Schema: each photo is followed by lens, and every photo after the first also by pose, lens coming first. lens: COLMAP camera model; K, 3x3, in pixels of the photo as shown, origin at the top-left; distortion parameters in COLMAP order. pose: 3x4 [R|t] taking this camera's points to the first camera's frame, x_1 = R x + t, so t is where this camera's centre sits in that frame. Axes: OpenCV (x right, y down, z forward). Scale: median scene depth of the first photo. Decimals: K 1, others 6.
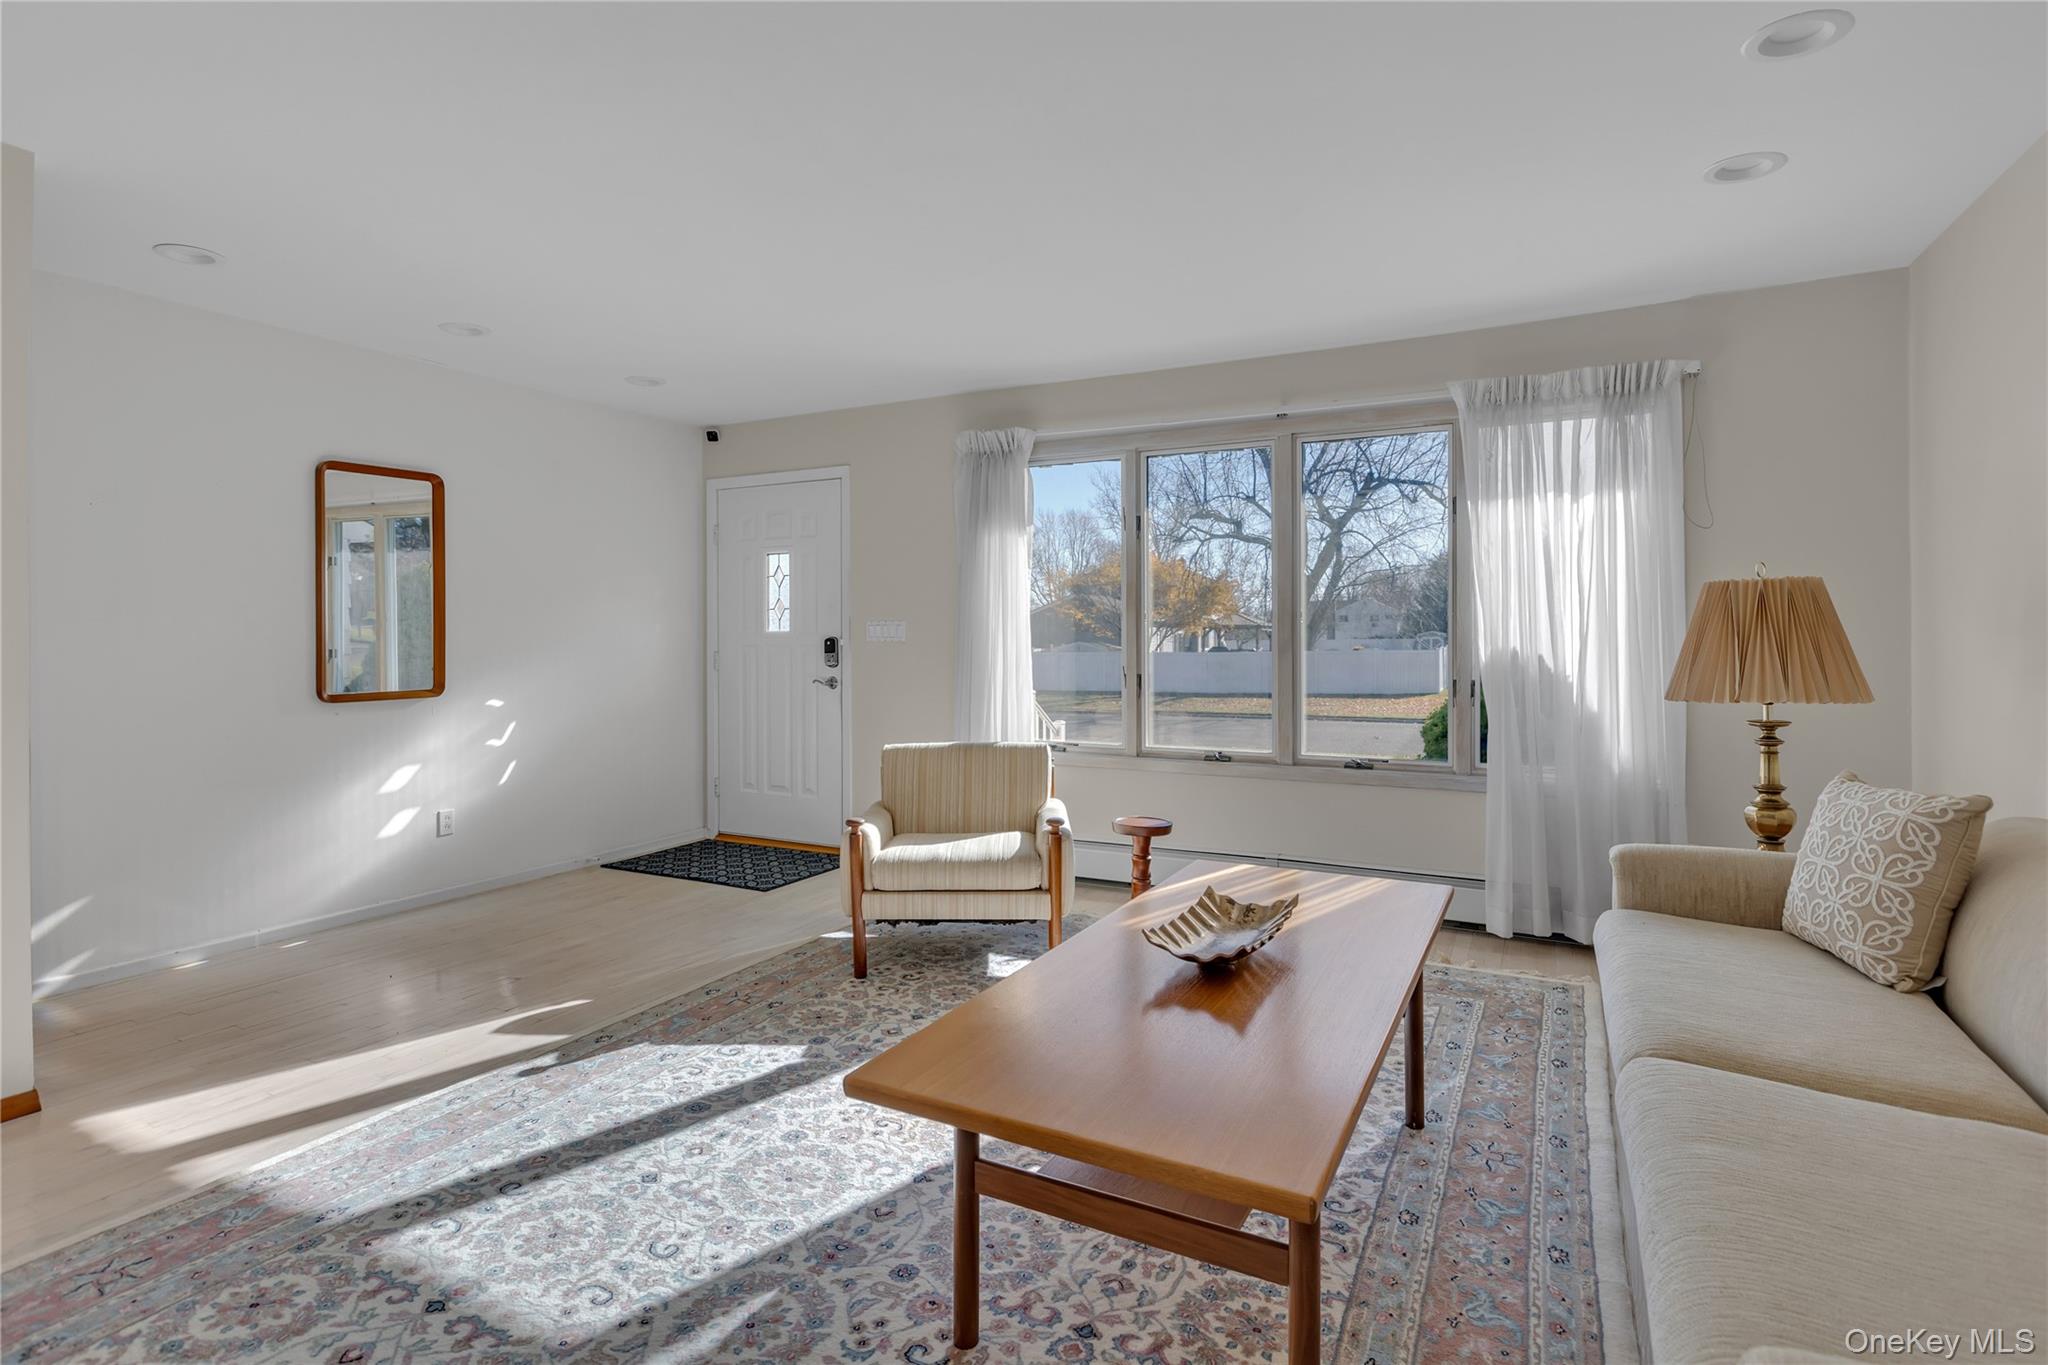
lens RADIAL K [[1014.8, 0, 1023.6], [0, 1014.8, 639.4], [0, 0, 1]] dist [-0.001672, -0.000120]
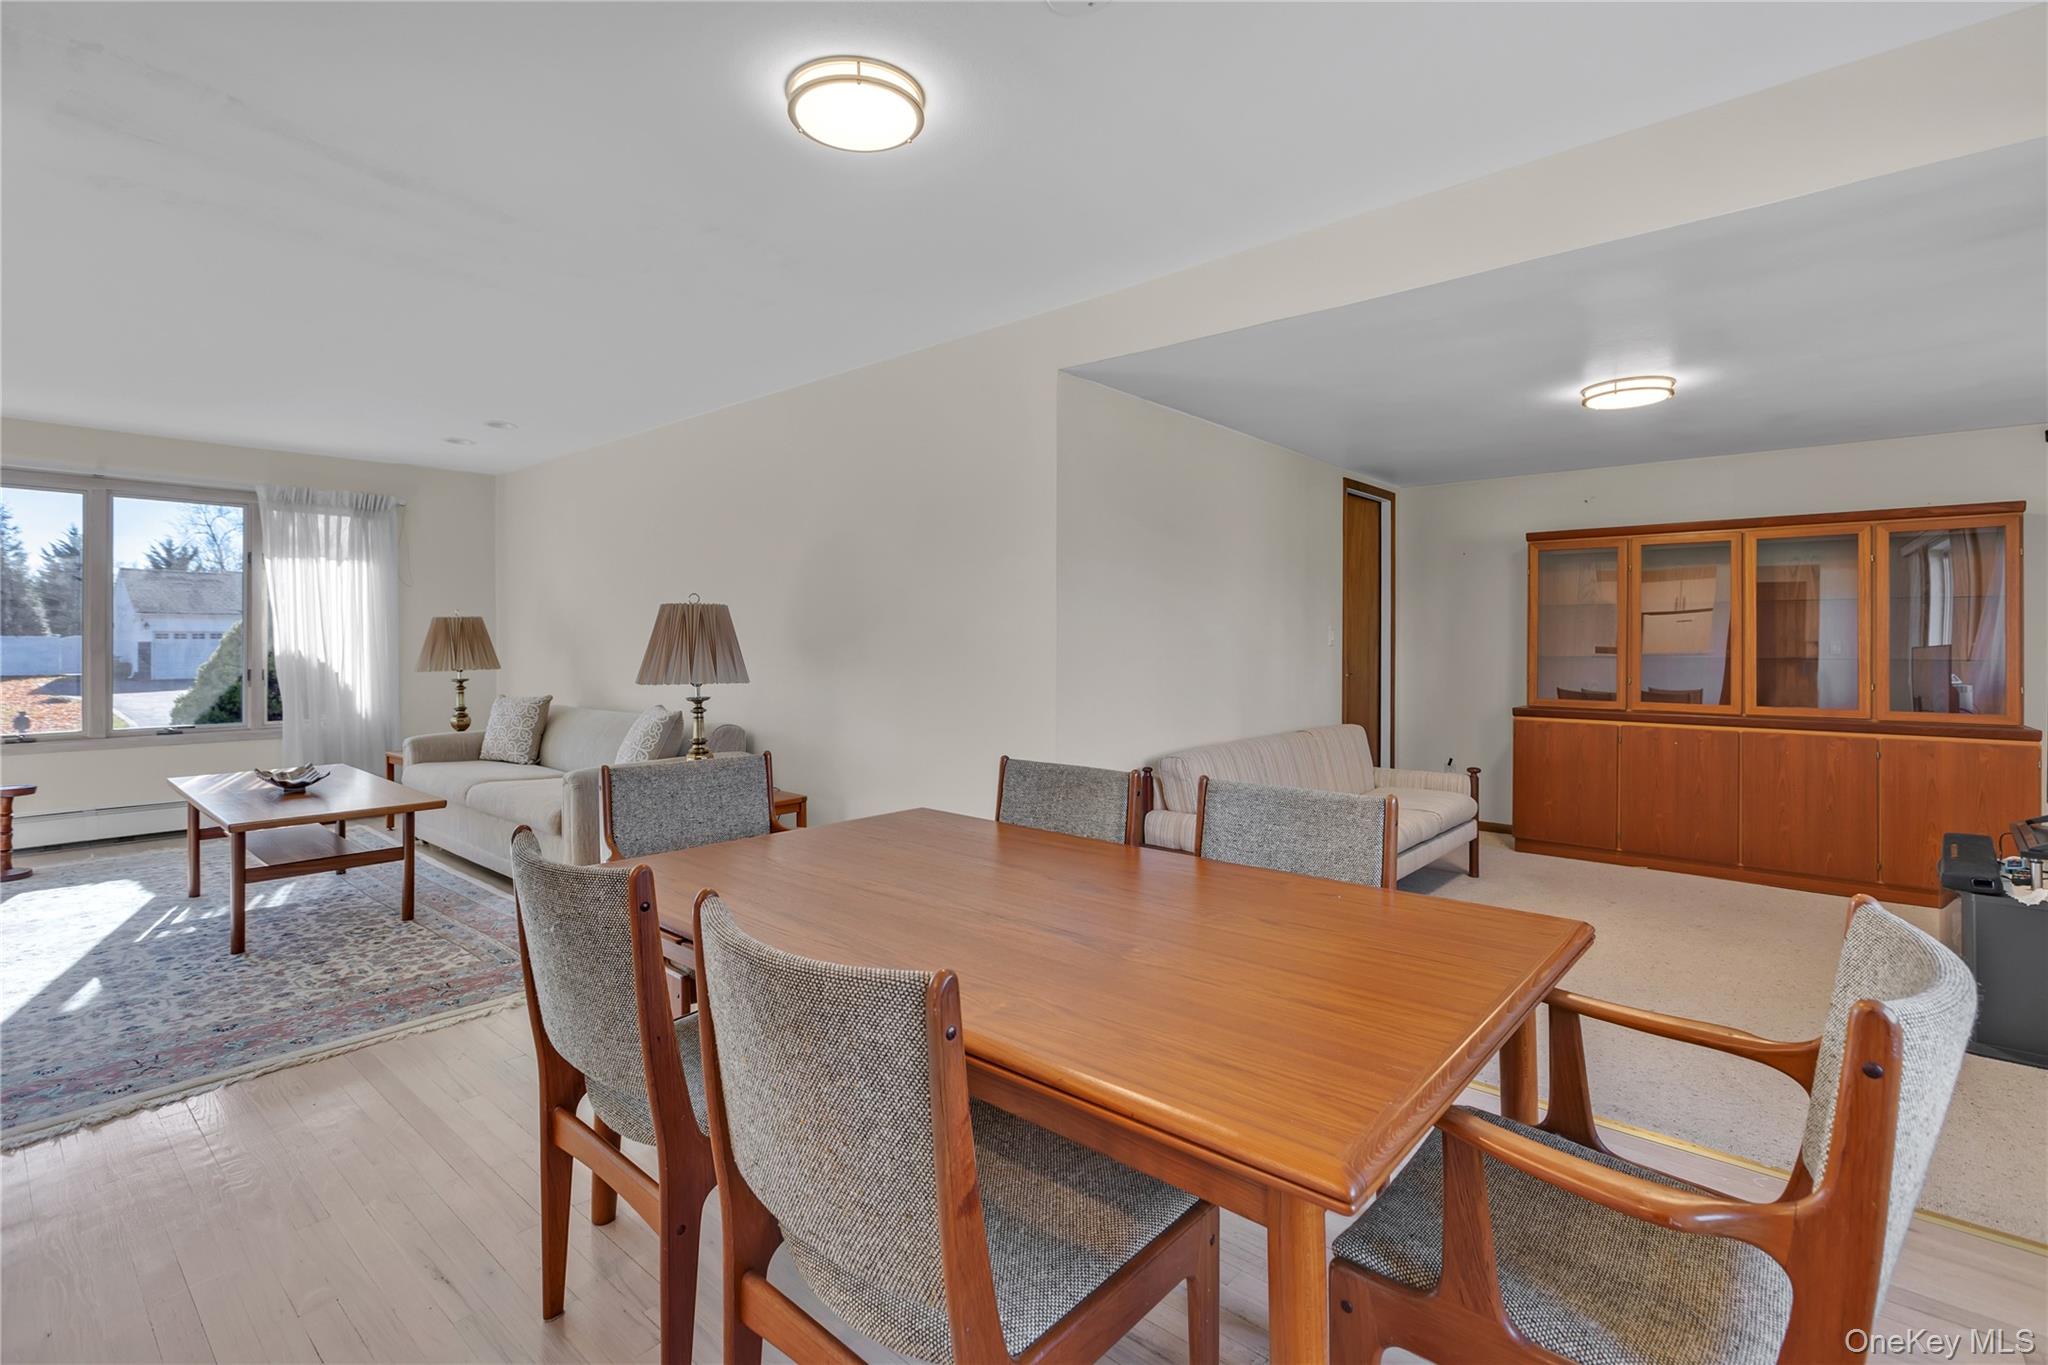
lens RADIAL K [[939.1, 0, 1019.4], [0, 939.1, 637.7], [0, 0, 1]] dist [-0.001569, -0.000257]
pose [[0.236053, 0.006725, 0.971717, -1.046294], [0.002308, 0.999969, -0.007481, 0.006449], [-0.971737, 0.004008, 0.236031, -0.737904]]
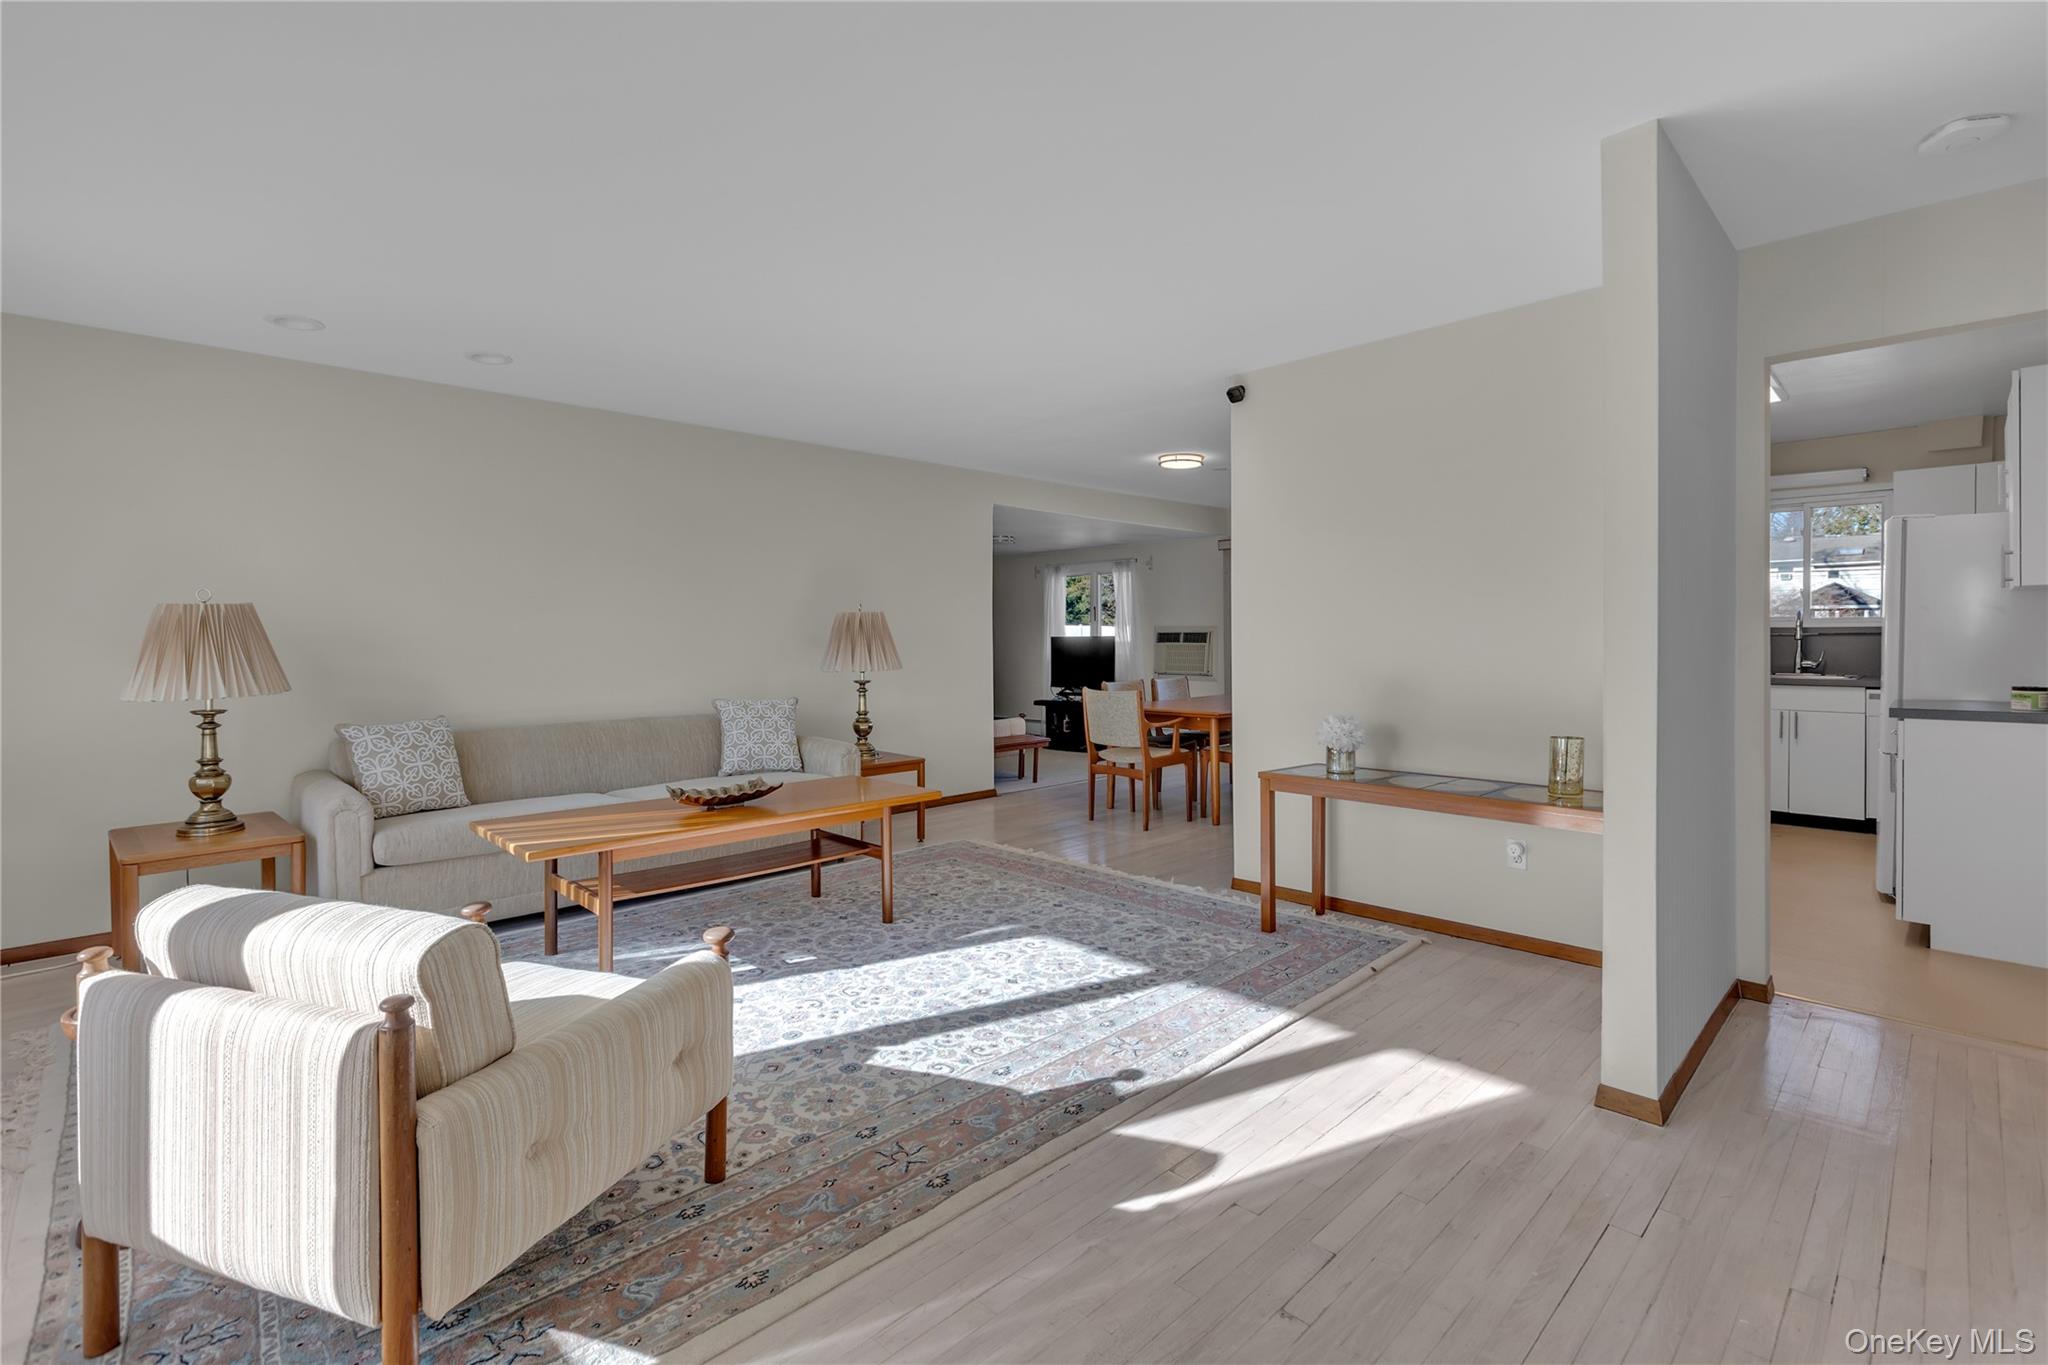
lens RADIAL K [[939.1, 0, 1019.4], [0, 939.1, 637.7], [0, 0, 1]] dist [-0.001569, -0.000257]
pose [[-0.950715, 0.009609, 0.309918, -0.661540], [0.011404, 0.999927, 0.003982, -0.007366], [-0.309857, 0.007321, -0.950755, 1.881613]]
